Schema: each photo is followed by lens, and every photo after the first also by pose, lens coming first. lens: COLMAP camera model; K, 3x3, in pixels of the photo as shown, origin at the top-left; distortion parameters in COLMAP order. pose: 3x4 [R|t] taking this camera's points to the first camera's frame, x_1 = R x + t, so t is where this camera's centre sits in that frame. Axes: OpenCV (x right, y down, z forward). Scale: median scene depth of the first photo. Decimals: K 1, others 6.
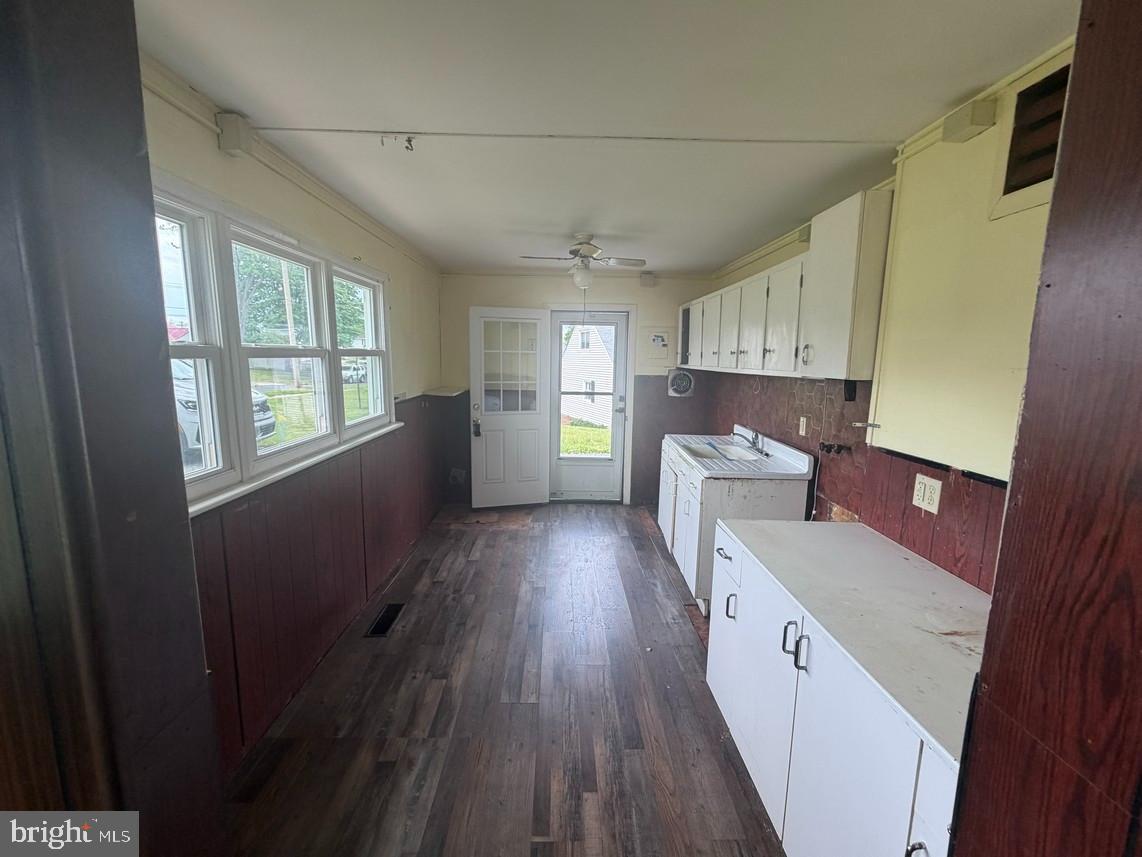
lens RADIAL K [[478.2, 0, 571.0], [0, 478.2, 428.5], [0, 0, 1]] dist [-0.000094, 0.000043]
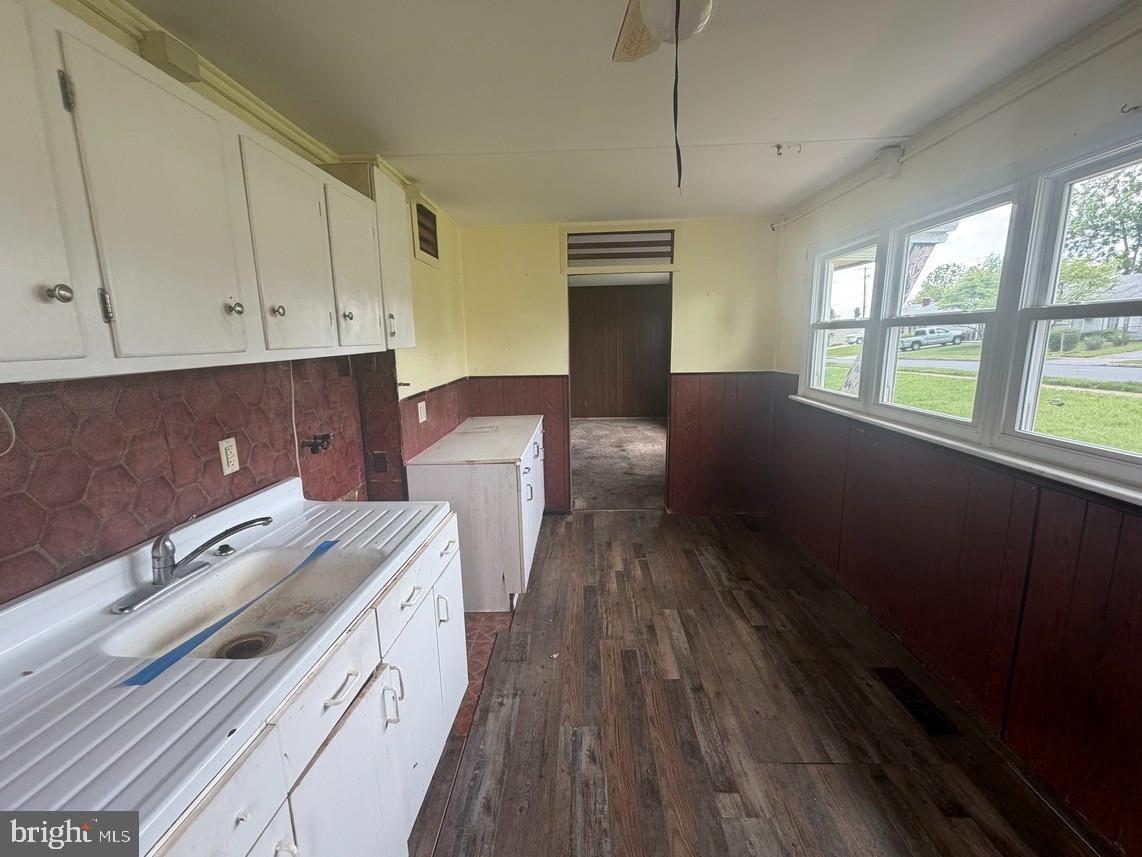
lens RADIAL K [[478.2, 0, 571.0], [0, 478.2, 428.5], [0, 0, 1]] dist [-0.000094, 0.000043]
pose [[-0.998750, -0.003840, 0.049834, 0.109235], [0.012872, 0.943654, 0.330683, -0.287235], [-0.048296, 0.330911, -0.942425, 2.063933]]
